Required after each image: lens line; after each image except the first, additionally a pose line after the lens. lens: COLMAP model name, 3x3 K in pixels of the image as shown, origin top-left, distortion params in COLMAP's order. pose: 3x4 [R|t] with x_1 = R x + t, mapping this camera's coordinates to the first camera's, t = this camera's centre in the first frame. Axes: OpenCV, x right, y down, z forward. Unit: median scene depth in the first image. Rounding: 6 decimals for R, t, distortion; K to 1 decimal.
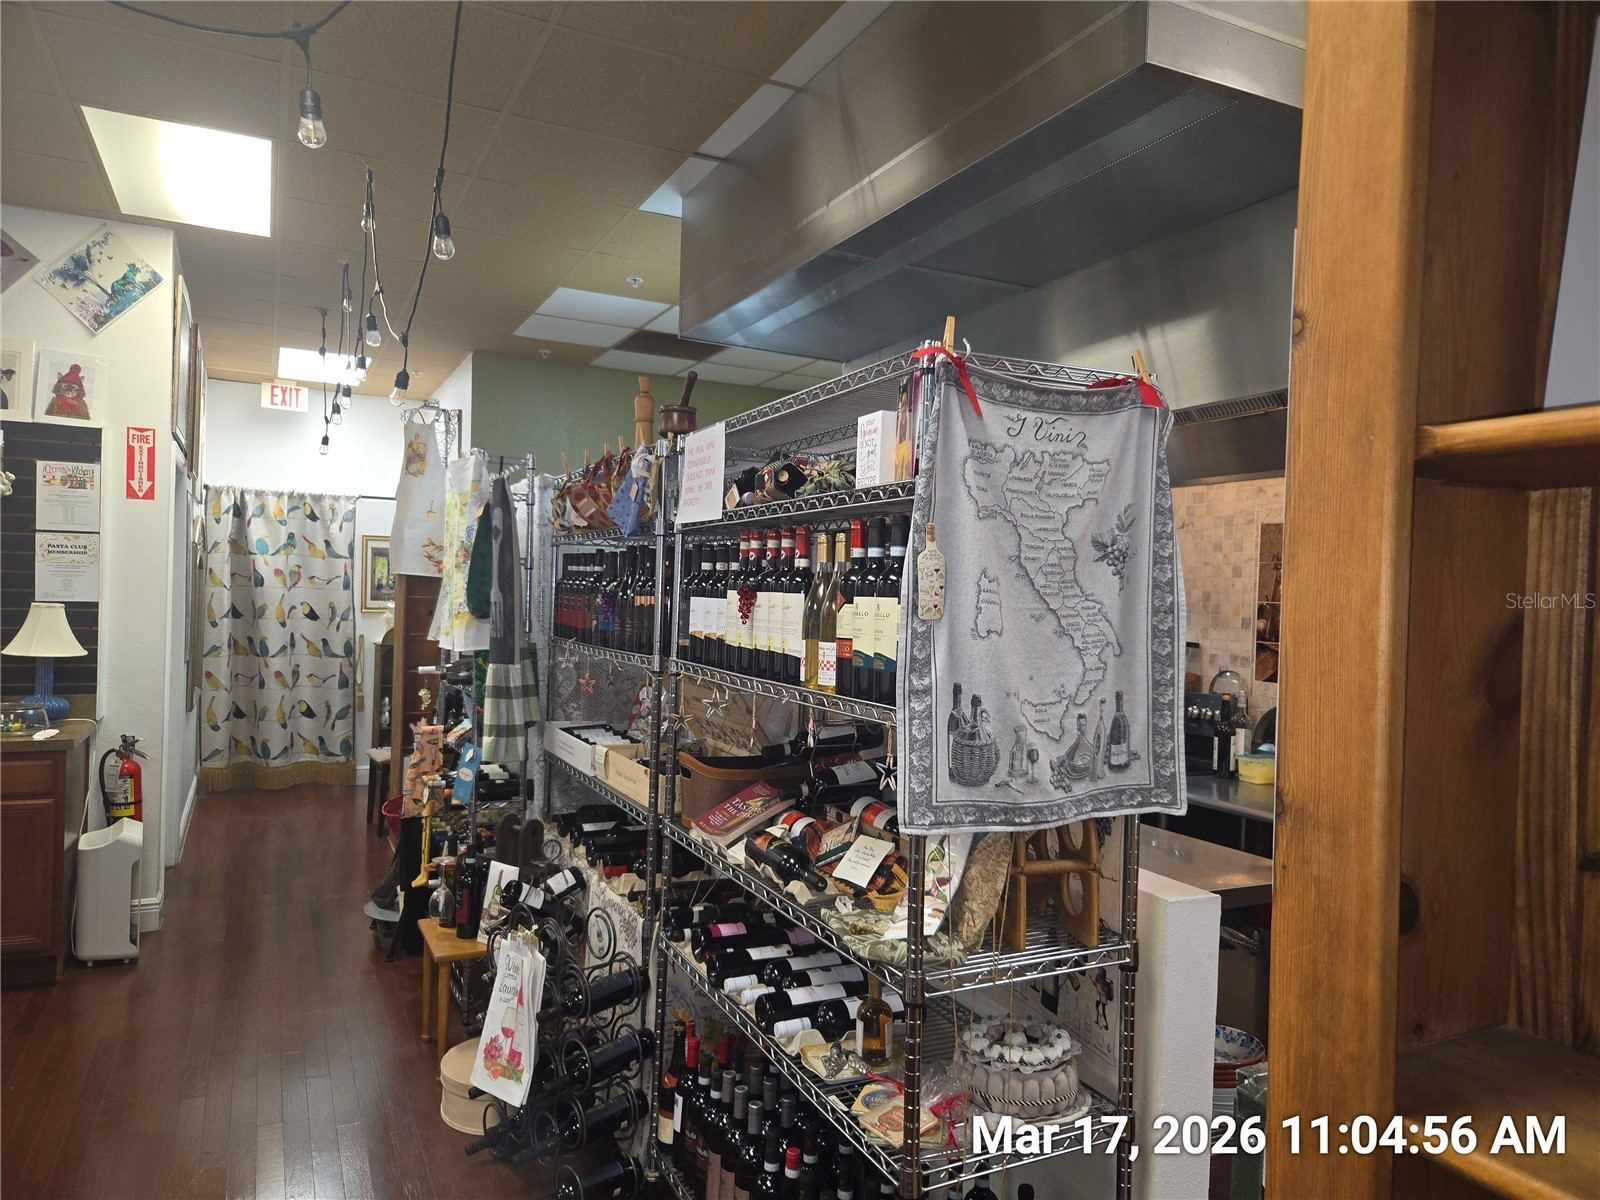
lens RADIAL K [[1083.1, 0, 796.2], [0, 1083.1, 599.8], [0, 0, 1]] dist [0.021033, -0.009953]
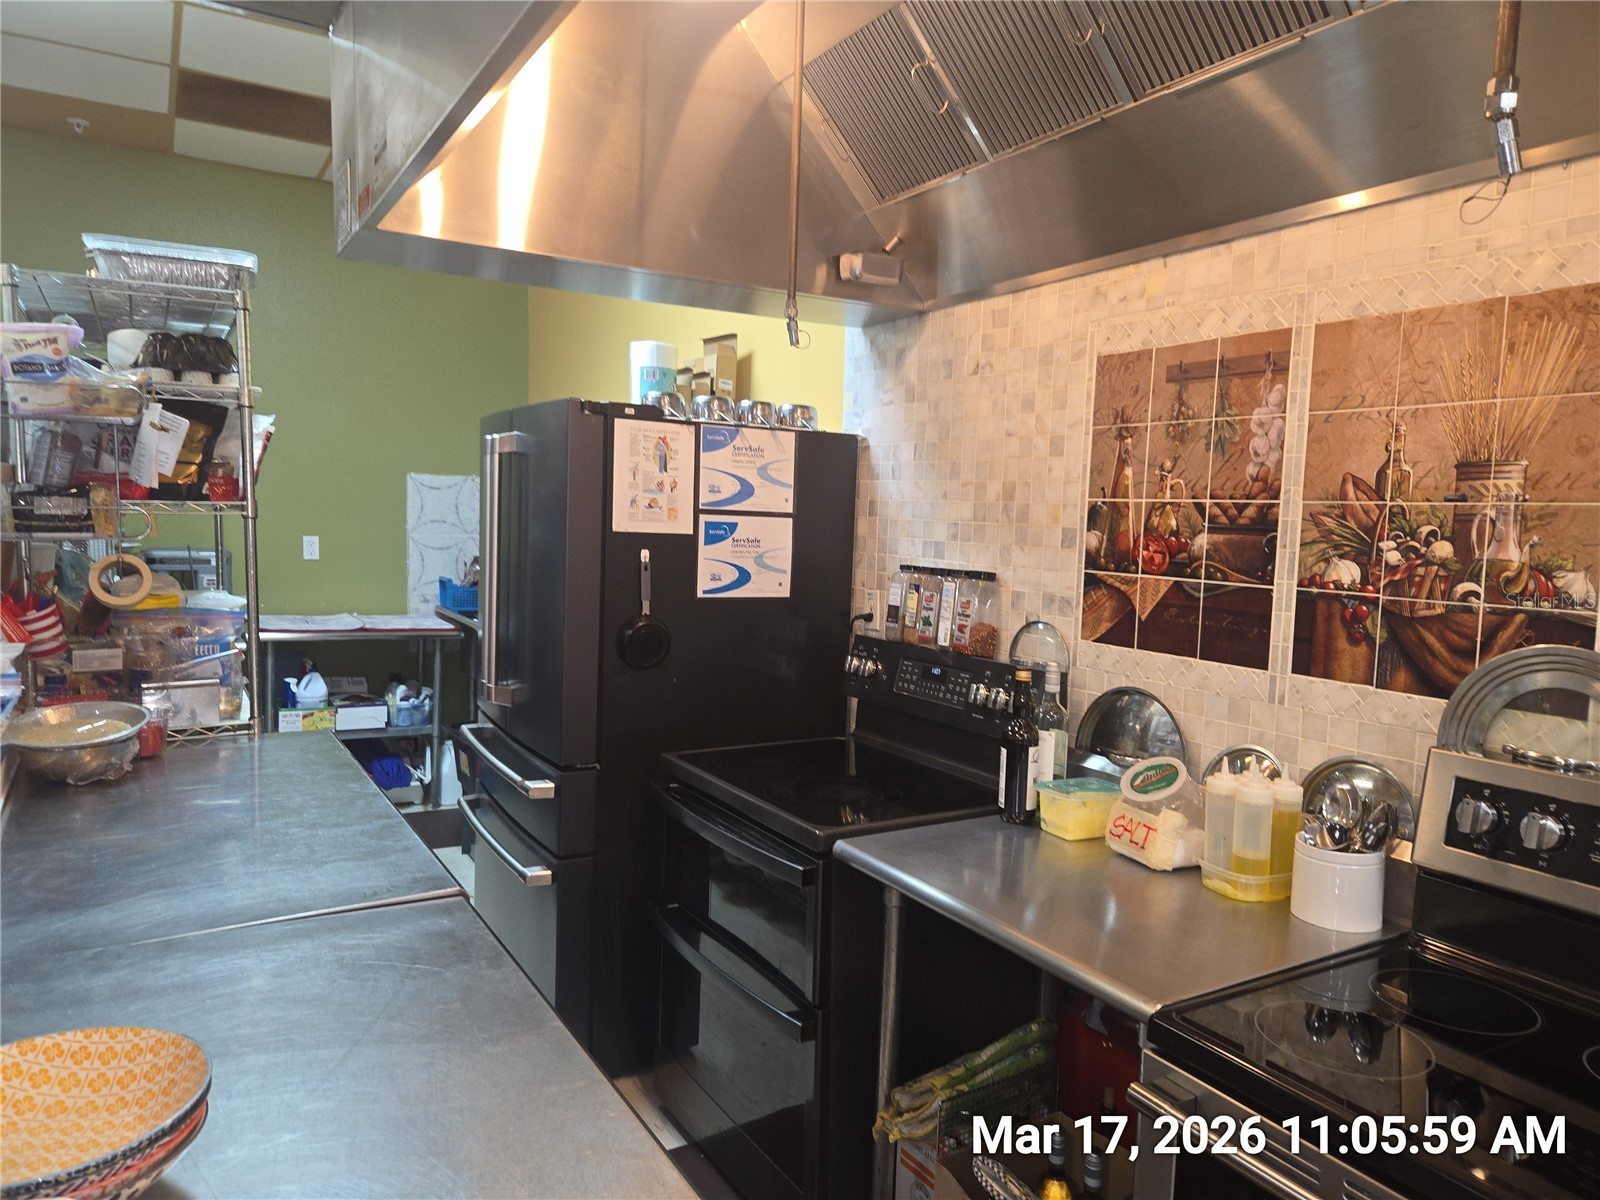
lens RADIAL K [[1083.1, 0, 802.3], [0, 1083.1, 601.6], [0, 0, 1]] dist [0.021033, -0.009953]
pose [[0.996129, -0.007065, 0.087617, 0.225831], [-0.000141, 0.996635, 0.081968, 0.008398], [-0.087902, -0.081663, 0.992776, 0.450282]]
